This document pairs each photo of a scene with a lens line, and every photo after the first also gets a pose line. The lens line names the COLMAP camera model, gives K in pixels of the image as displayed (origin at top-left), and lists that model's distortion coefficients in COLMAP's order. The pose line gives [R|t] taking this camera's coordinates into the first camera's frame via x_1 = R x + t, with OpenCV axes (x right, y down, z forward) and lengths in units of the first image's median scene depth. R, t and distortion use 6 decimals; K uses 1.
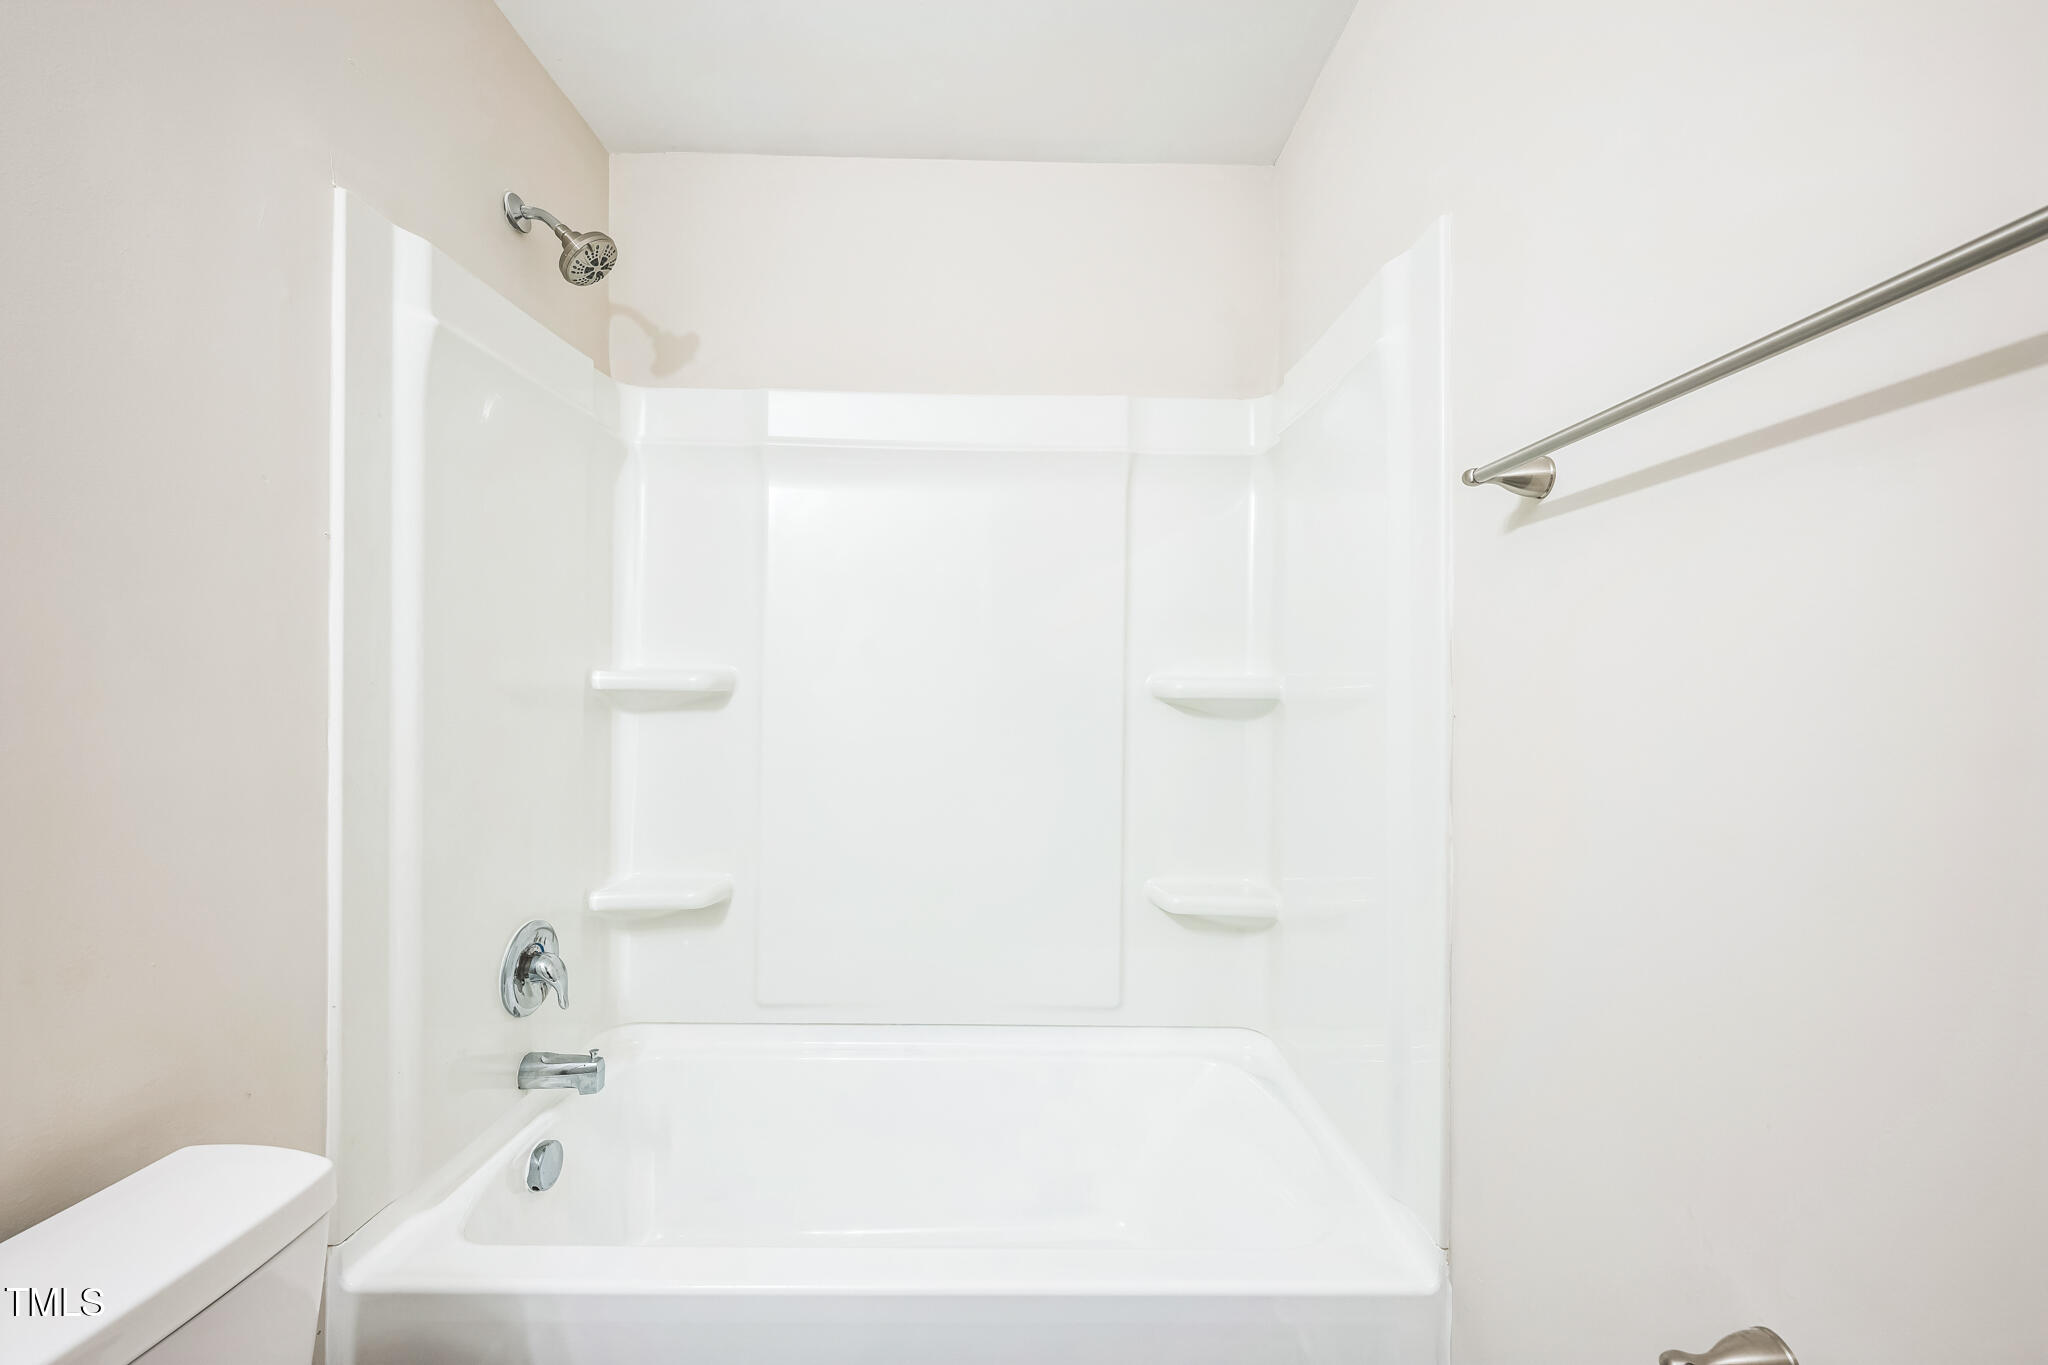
lens RADIAL K [[818.5, 0, 1016.2], [0, 818.5, 682.3], [0, 0, 1]] dist [-0.000934, 0.000260]
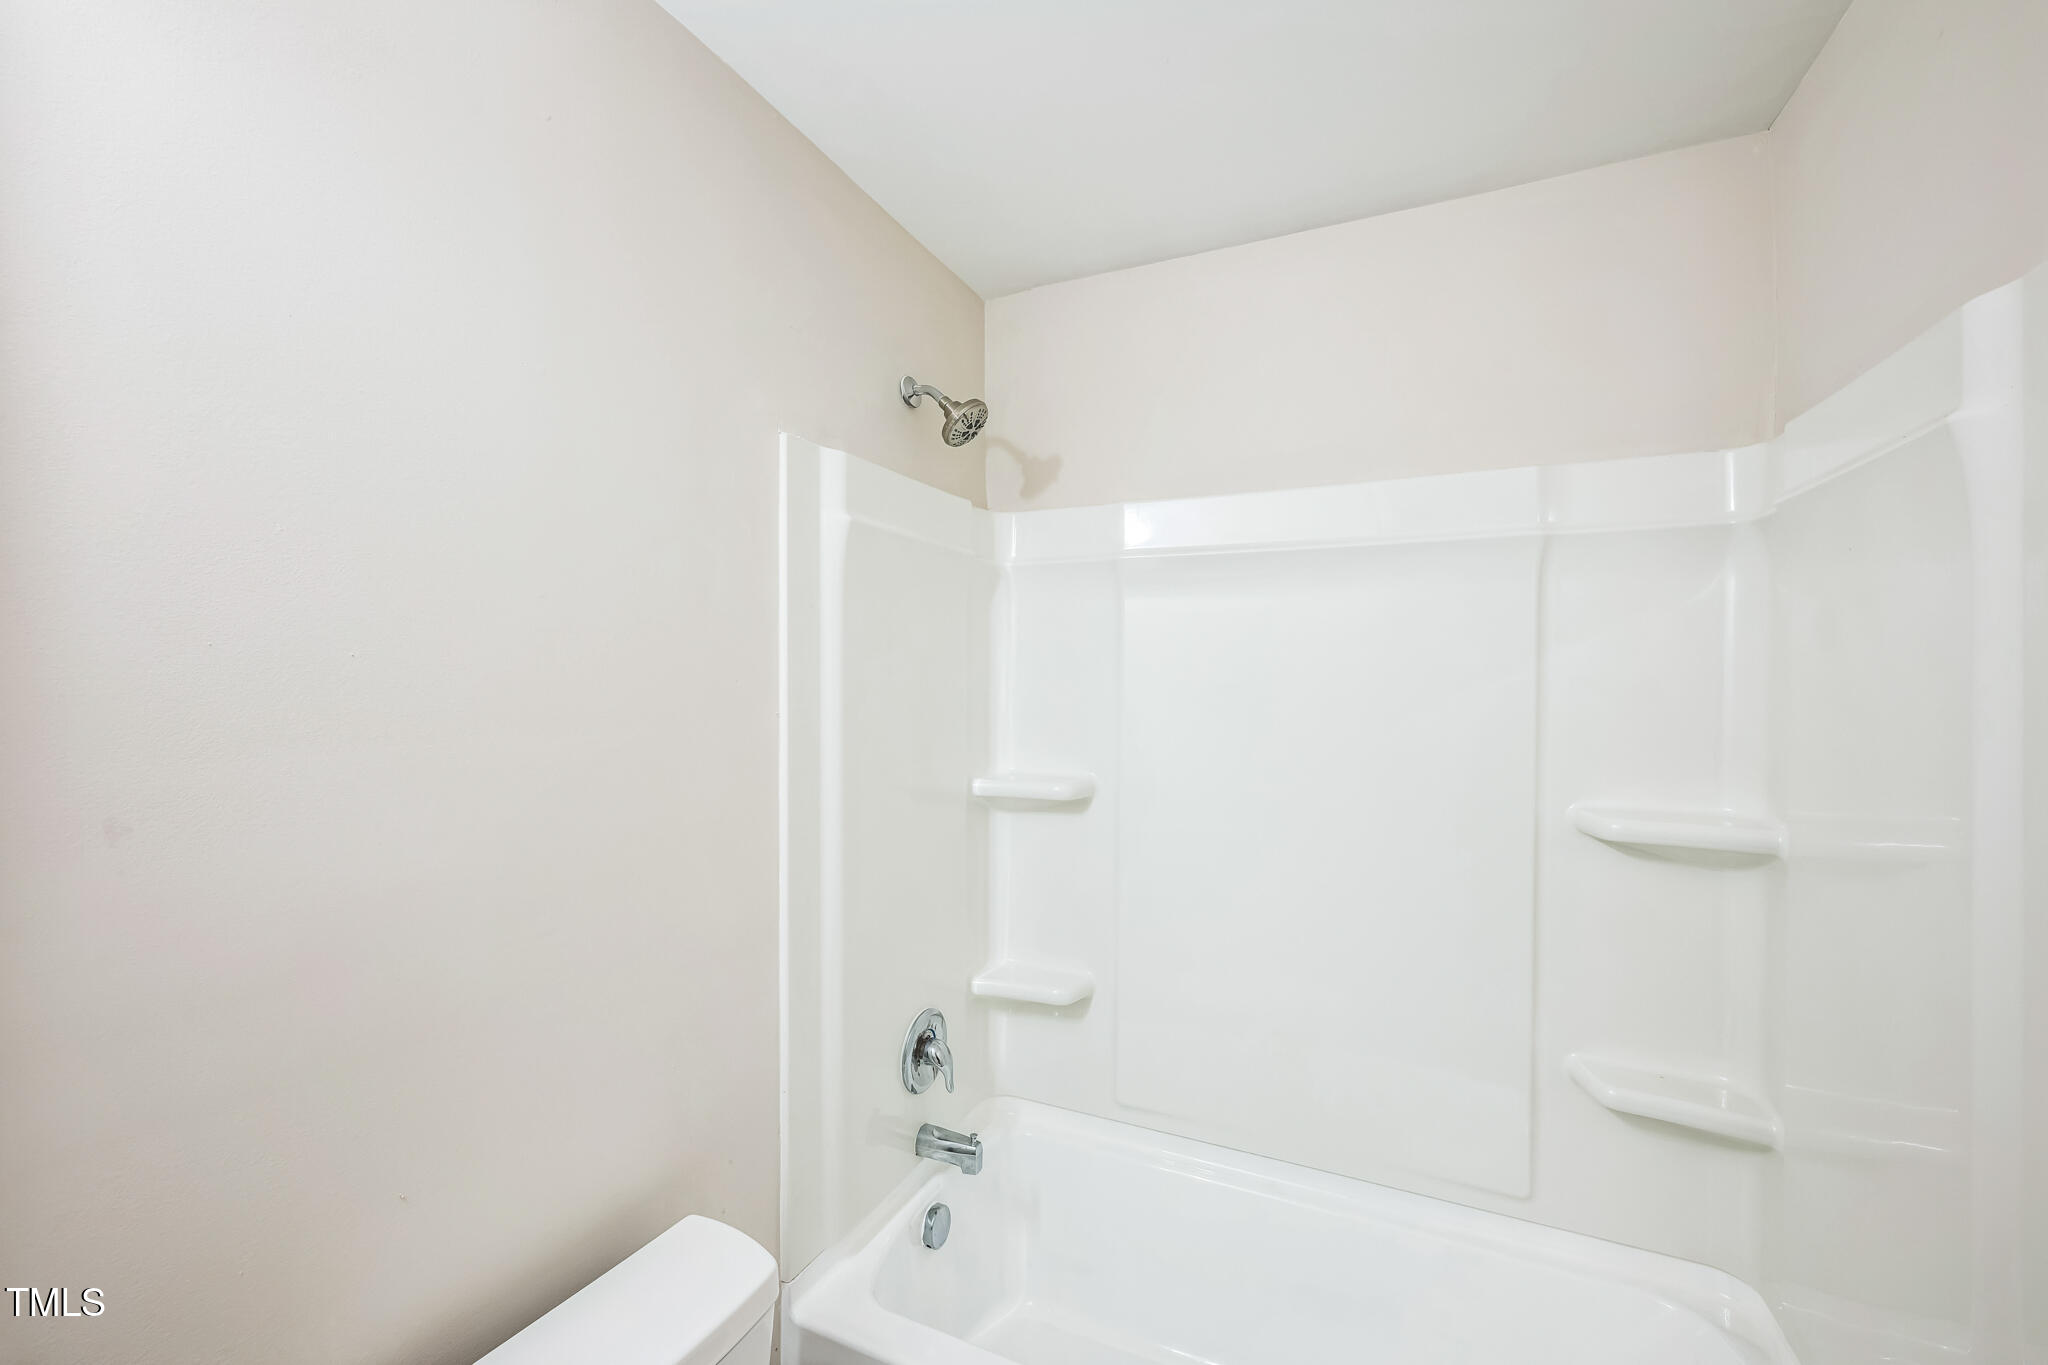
lens RADIAL K [[818.5, 0, 1015.0], [0, 818.5, 676.8], [0, 0, 1]] dist [-0.000934, 0.000260]
pose [[0.900394, -0.003502, -0.435061, 0.021730], [0.006245, 0.999969, 0.004873, -0.176699], [0.435030, -0.007105, 0.900388, 0.023914]]
